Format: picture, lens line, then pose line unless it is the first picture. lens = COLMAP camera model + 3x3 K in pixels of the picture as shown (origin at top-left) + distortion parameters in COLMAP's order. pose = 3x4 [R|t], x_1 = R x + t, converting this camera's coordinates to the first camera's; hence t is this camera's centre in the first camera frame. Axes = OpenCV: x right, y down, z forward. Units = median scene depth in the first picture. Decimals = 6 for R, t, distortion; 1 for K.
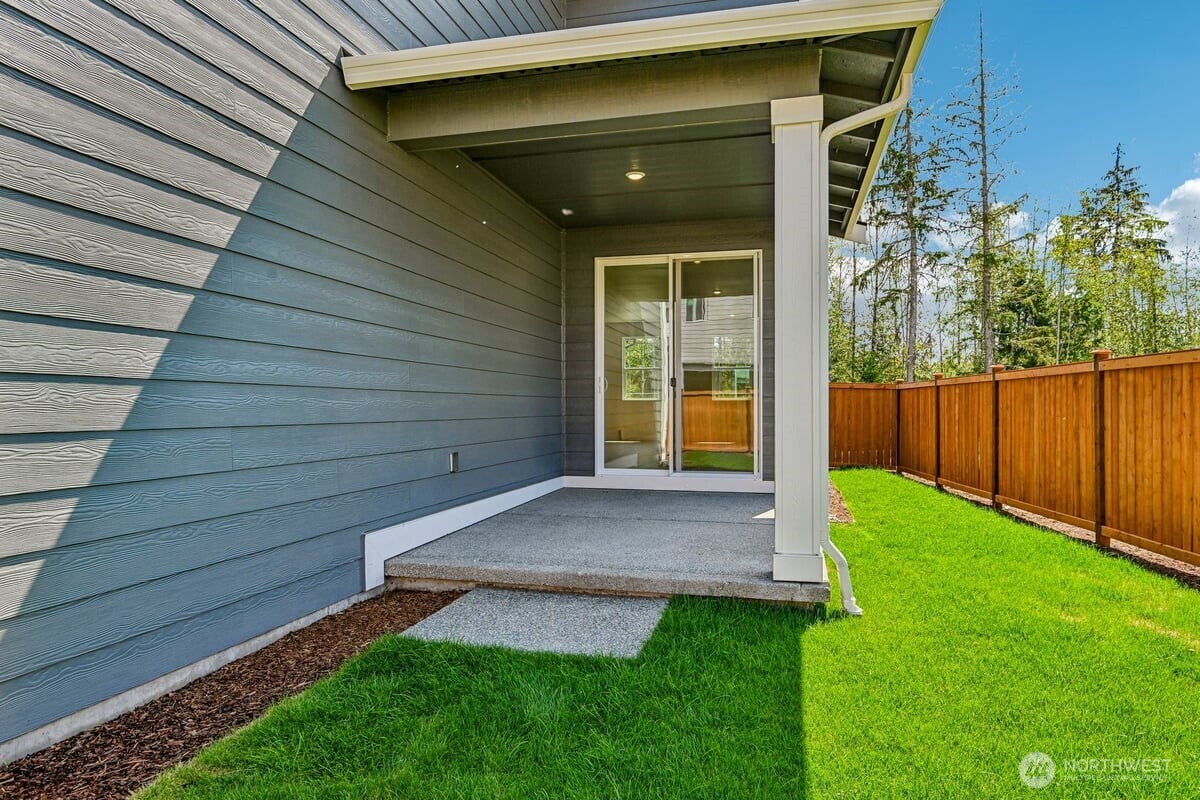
lens RADIAL K [[730.9, 0, 600.0], [0, 730.9, 400.0], [0, 0, 1]] dist [-0.009121, -0.003041]
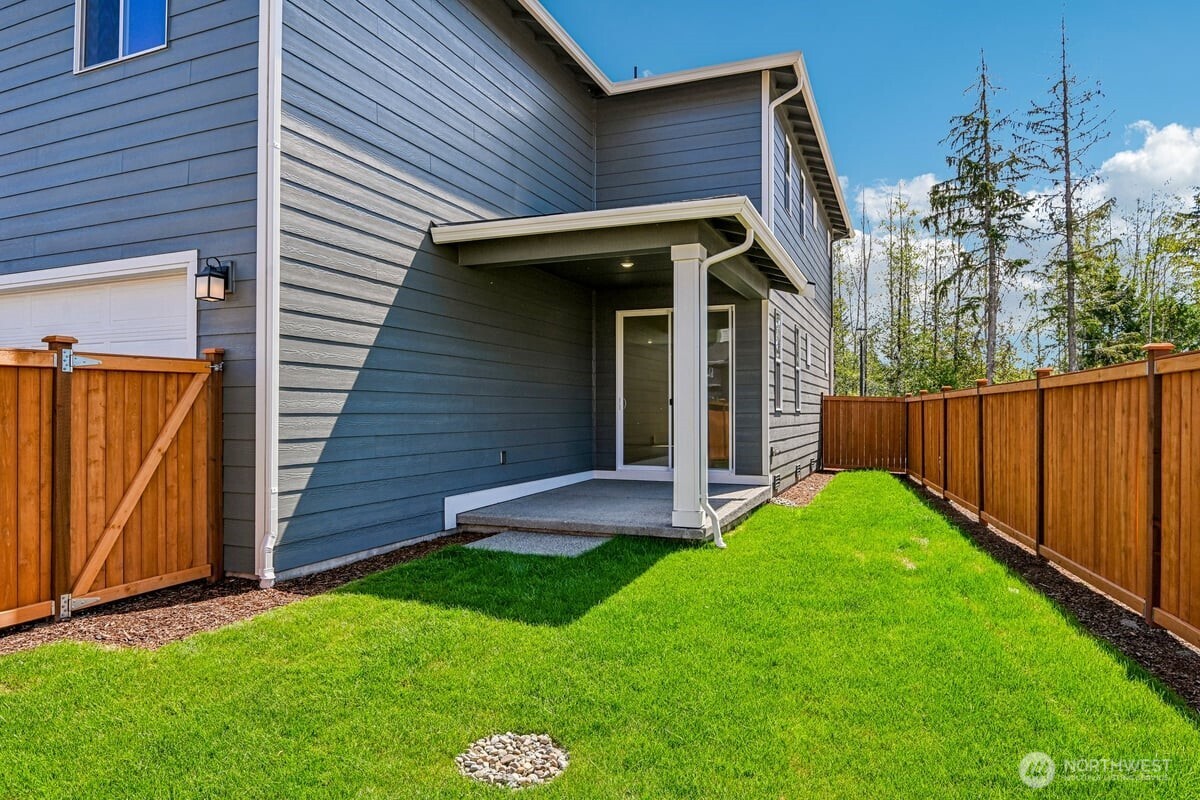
lens RADIAL K [[730.9, 0, 600.0], [0, 730.9, 400.0], [0, 0, 1]] dist [-0.009121, -0.003041]
pose [[0.990374, -0.001812, -0.138408, 0.152144], [0.000950, 0.999980, -0.006289, -0.019267], [0.138417, 0.006097, 0.990355, -0.358384]]
